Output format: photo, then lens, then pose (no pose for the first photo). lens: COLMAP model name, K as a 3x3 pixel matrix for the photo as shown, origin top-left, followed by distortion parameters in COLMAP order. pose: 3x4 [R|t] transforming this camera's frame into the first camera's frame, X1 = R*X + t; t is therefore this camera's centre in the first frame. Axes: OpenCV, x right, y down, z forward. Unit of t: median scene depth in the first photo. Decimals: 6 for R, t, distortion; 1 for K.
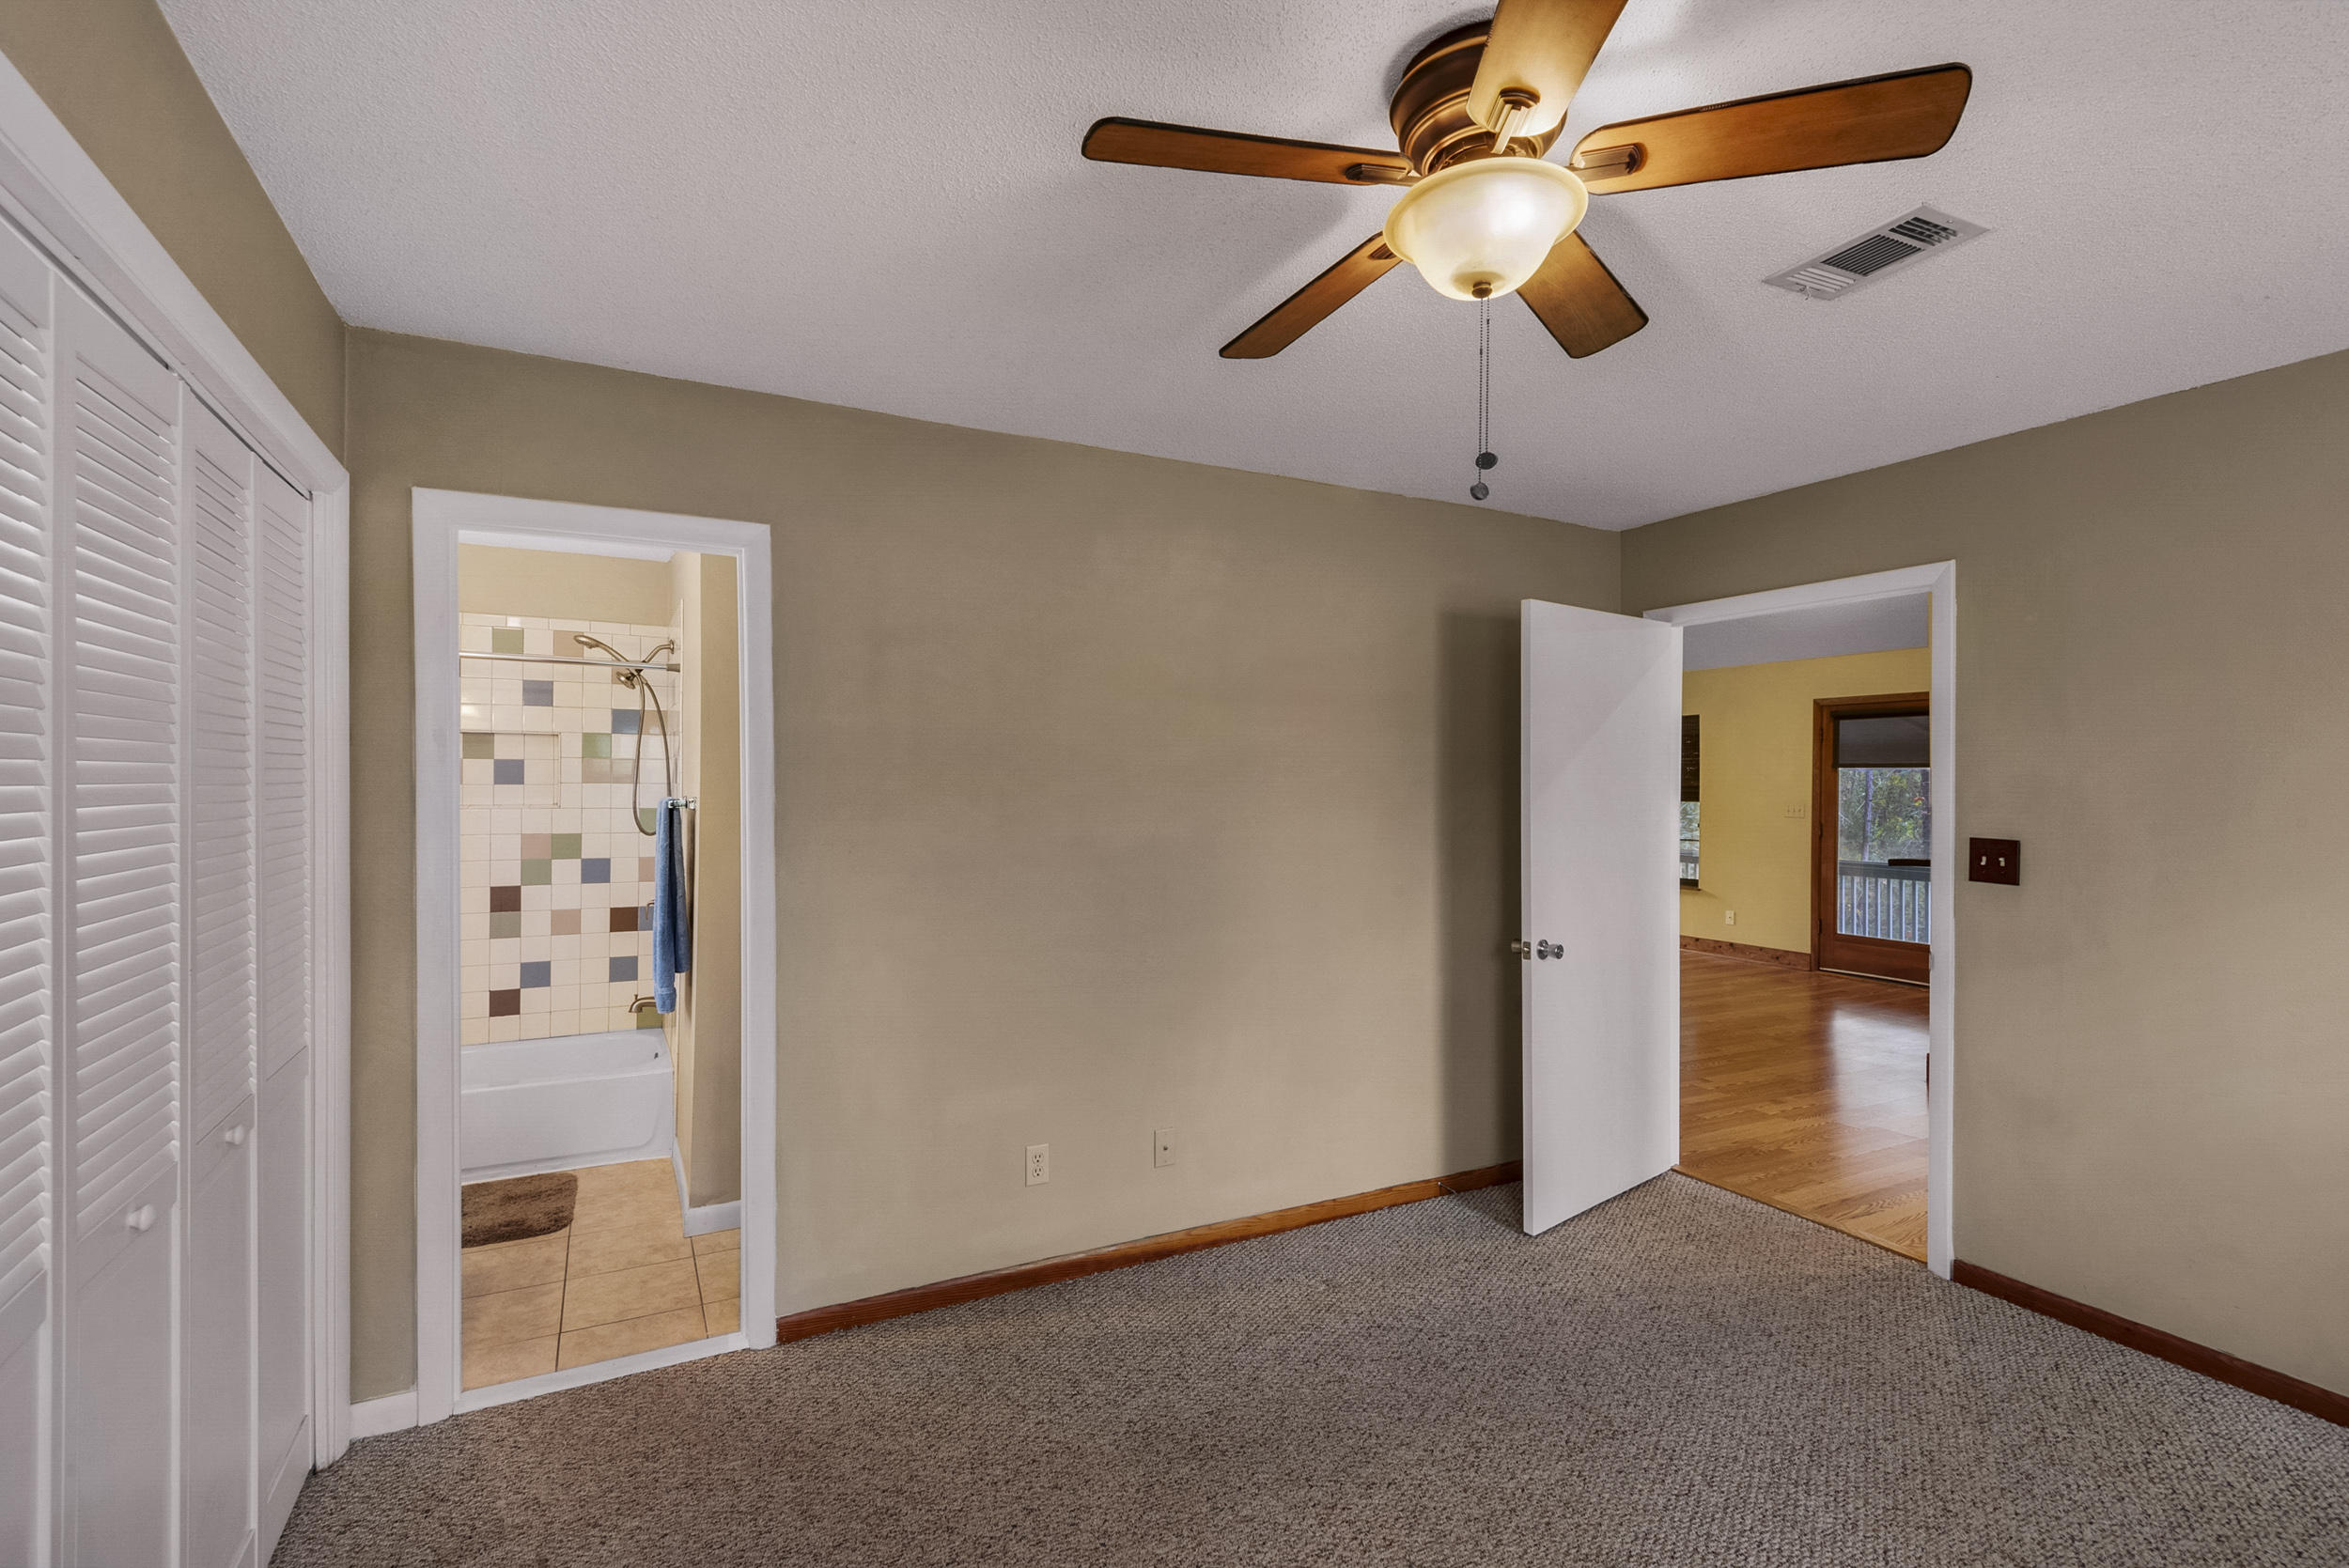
lens RADIAL K [[1072.0, 0, 1168.7], [0, 1072.0, 784.2], [0, 0, 1]] dist [0.026154, -0.012166]
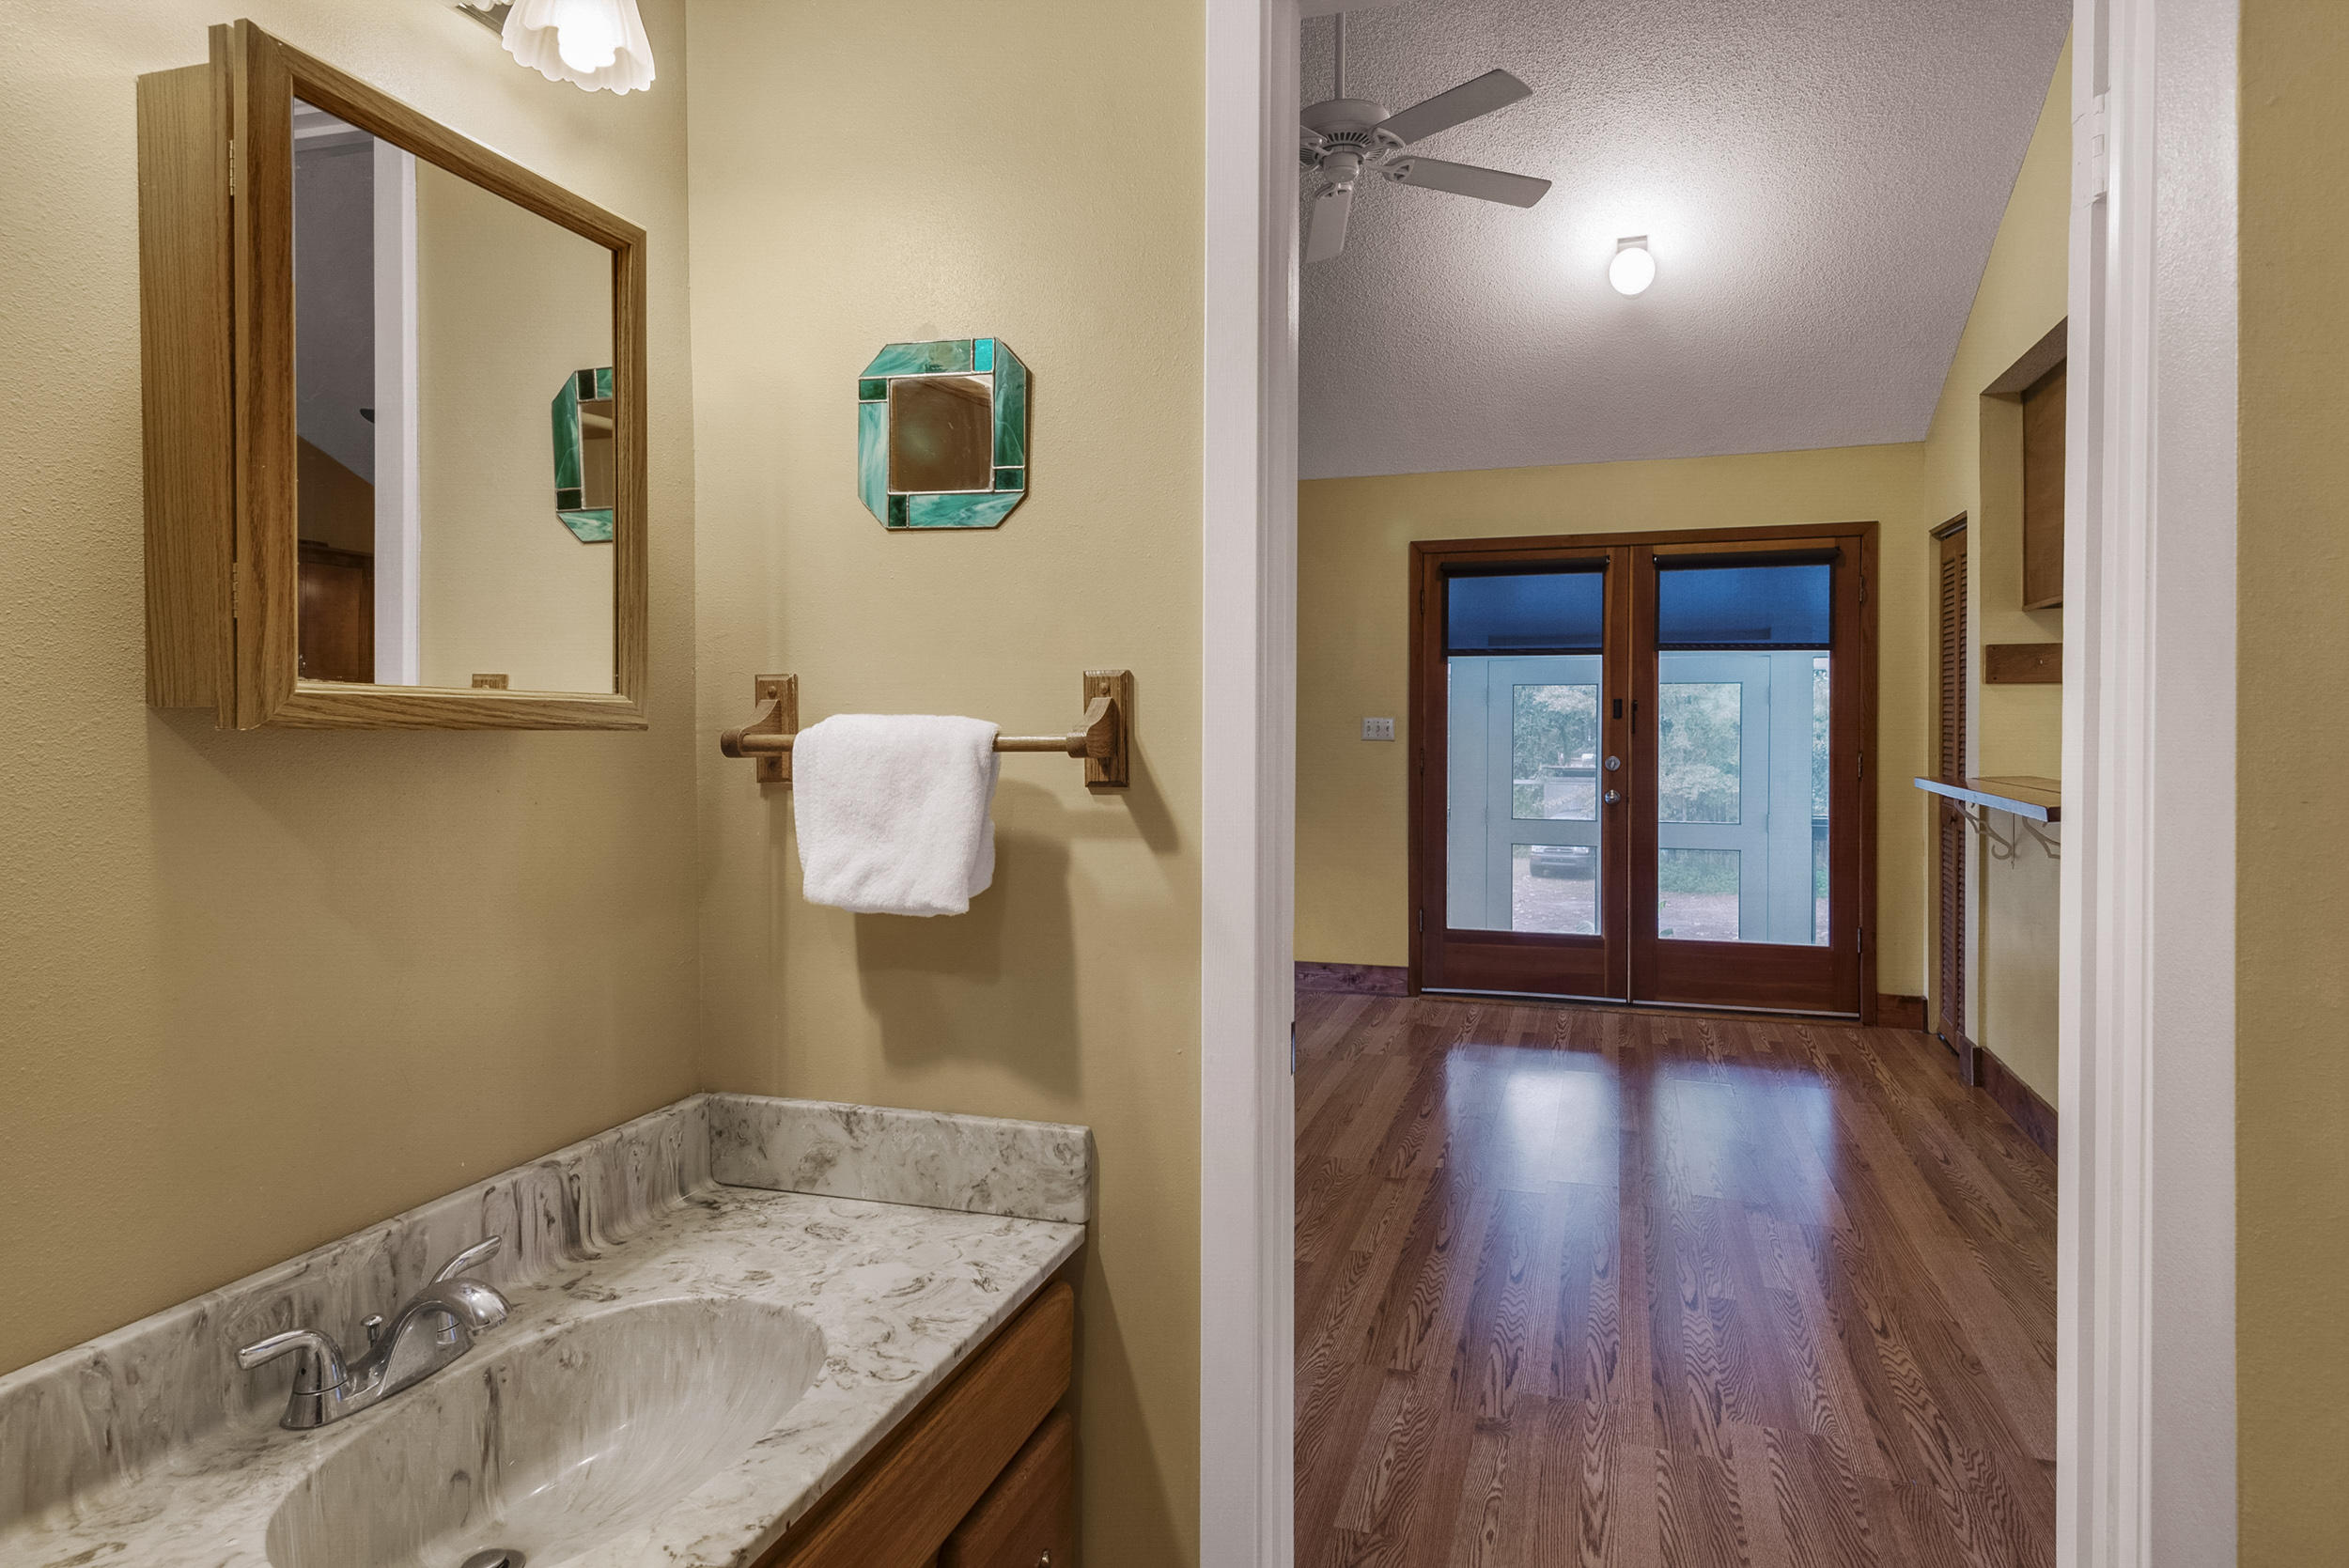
lens RADIAL K [[1346.4, 0, 1209.5], [0, 1346.4, 735.4], [0, 0, 1]] dist [0.041591, -0.000266]
pose [[0.704113, -0.010949, 0.710004, -0.013392], [0.005597, 0.999936, 0.009869, 0.020621], [-0.710066, -0.002975, 0.704128, 0.554542]]
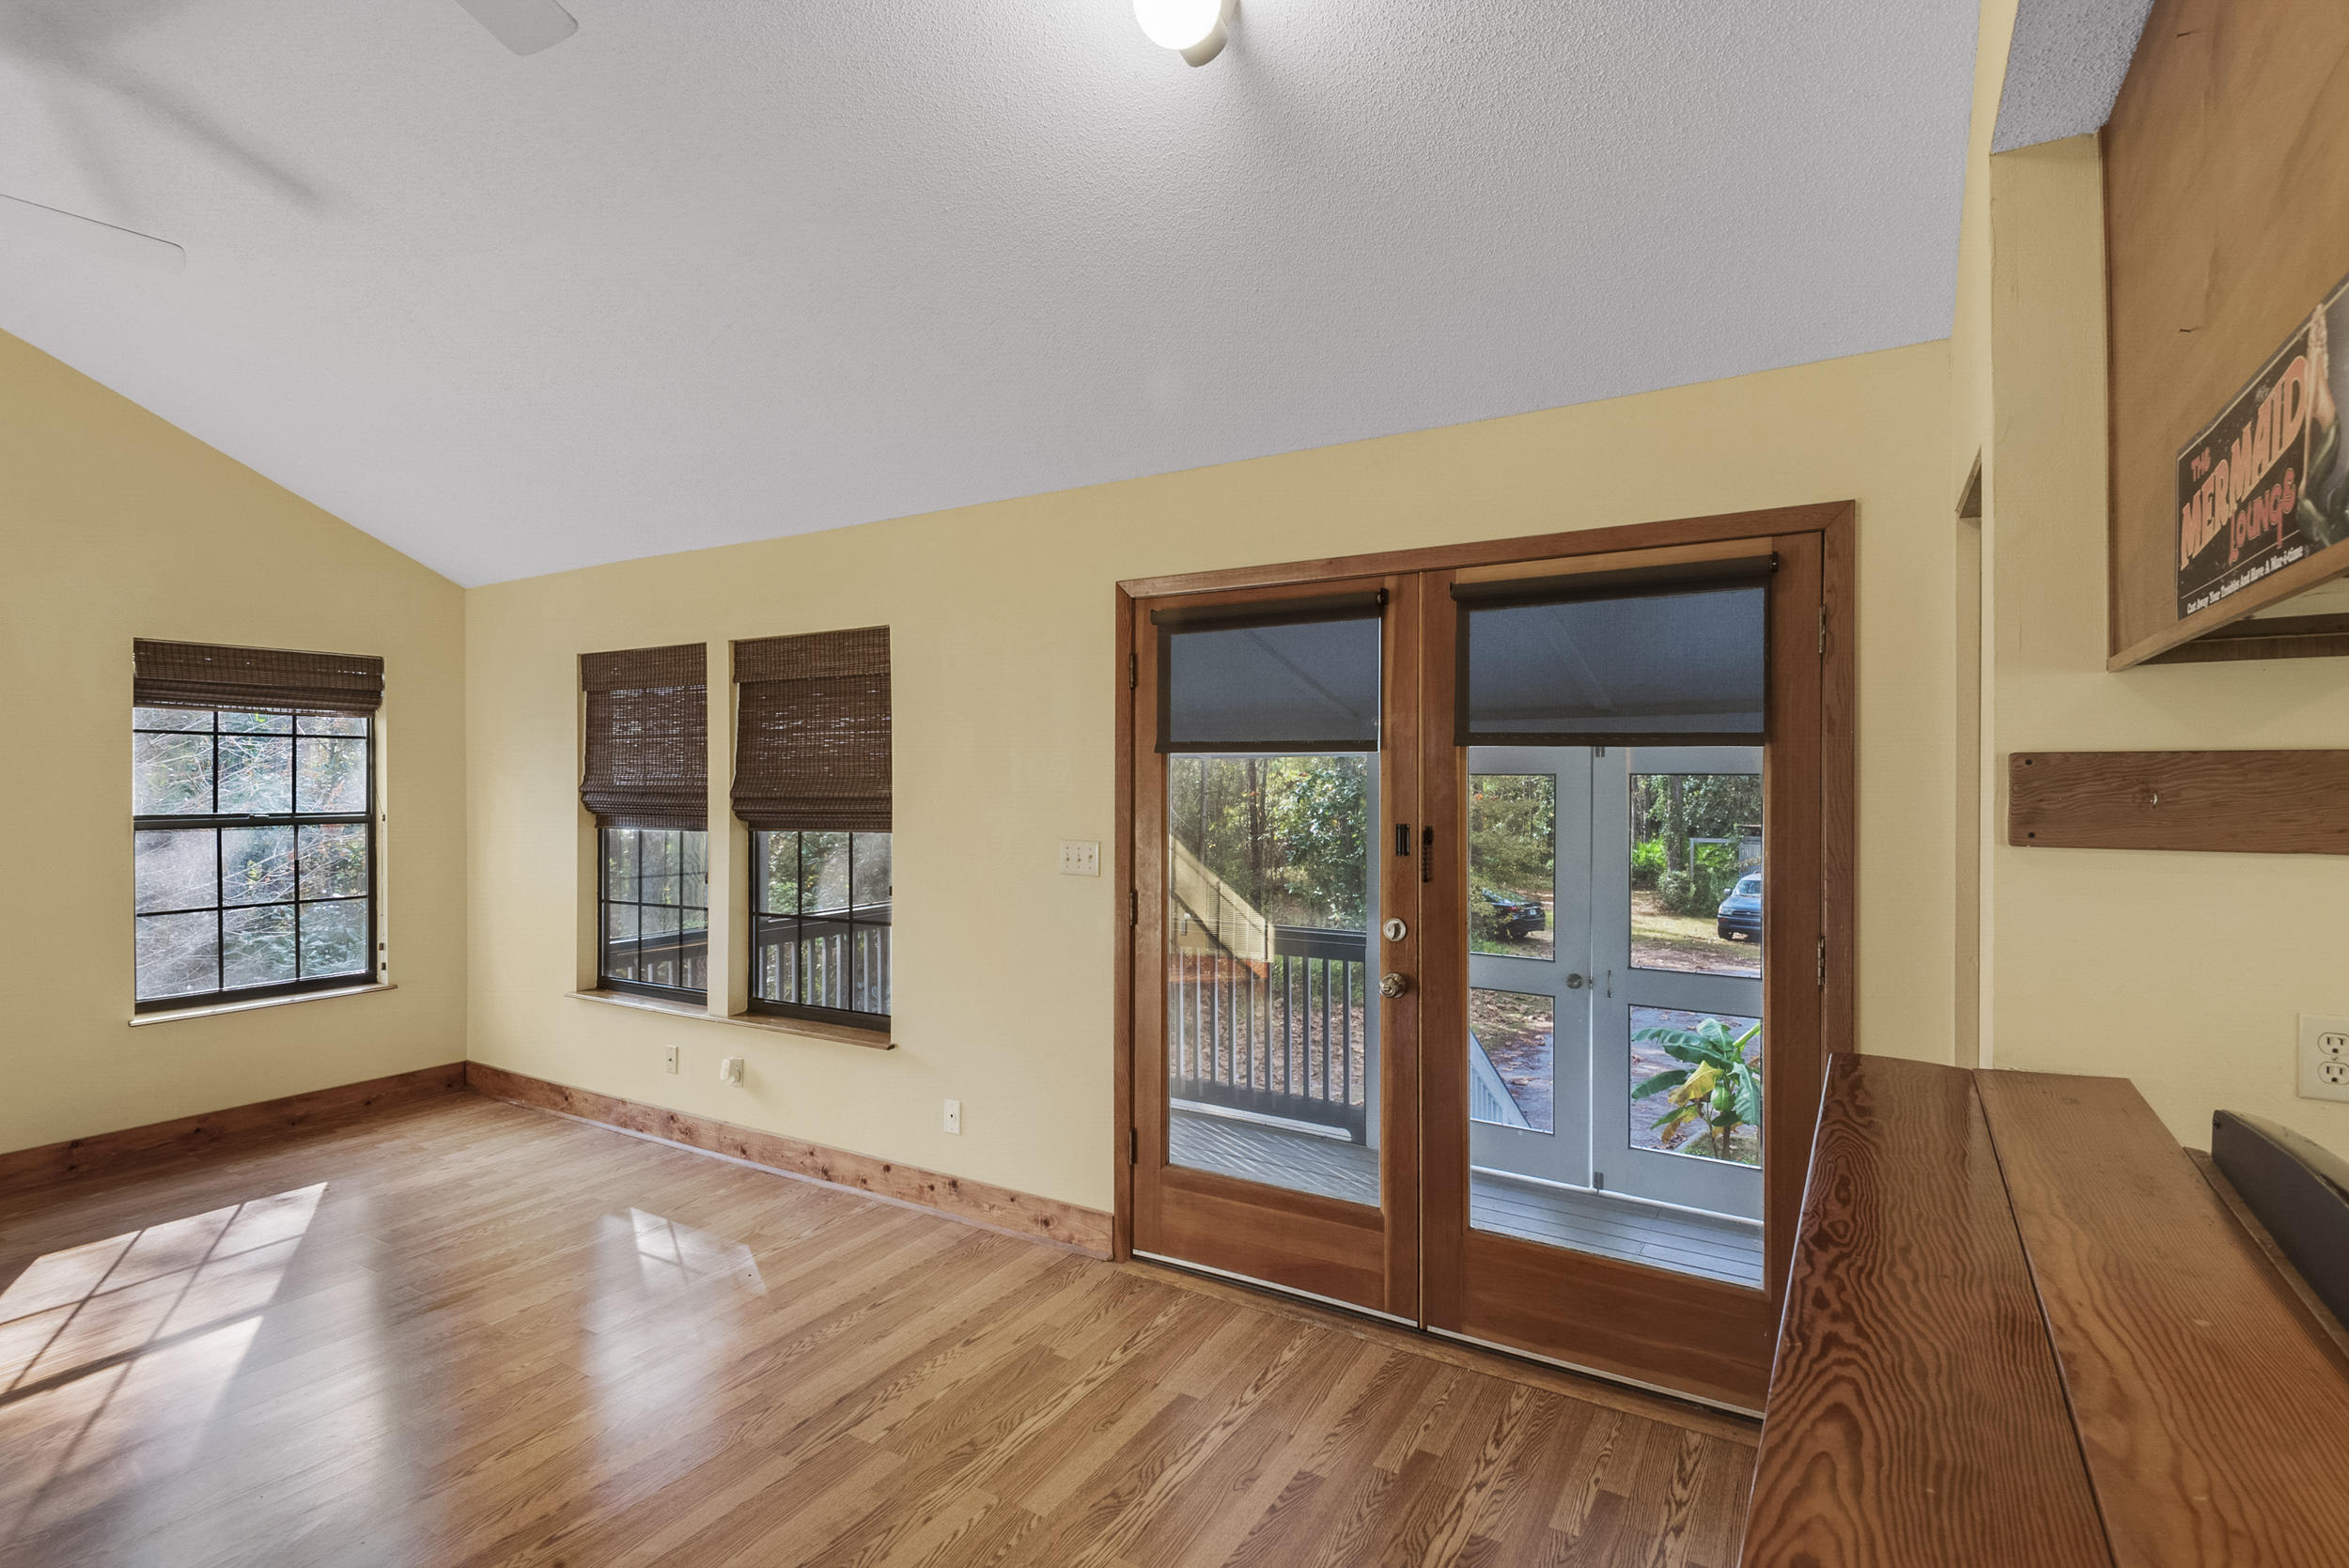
lens RADIAL K [[1157.4, 0, 1149.2], [0, 1157.4, 783.8], [0, 0, 1]] dist [0.018539, -0.000955]
pose [[0.861999, -0.010644, 0.506798, 0.390078], [0.006745, 0.999932, 0.009528, -0.007534], [-0.506865, -0.004794, 0.862012, 0.625749]]
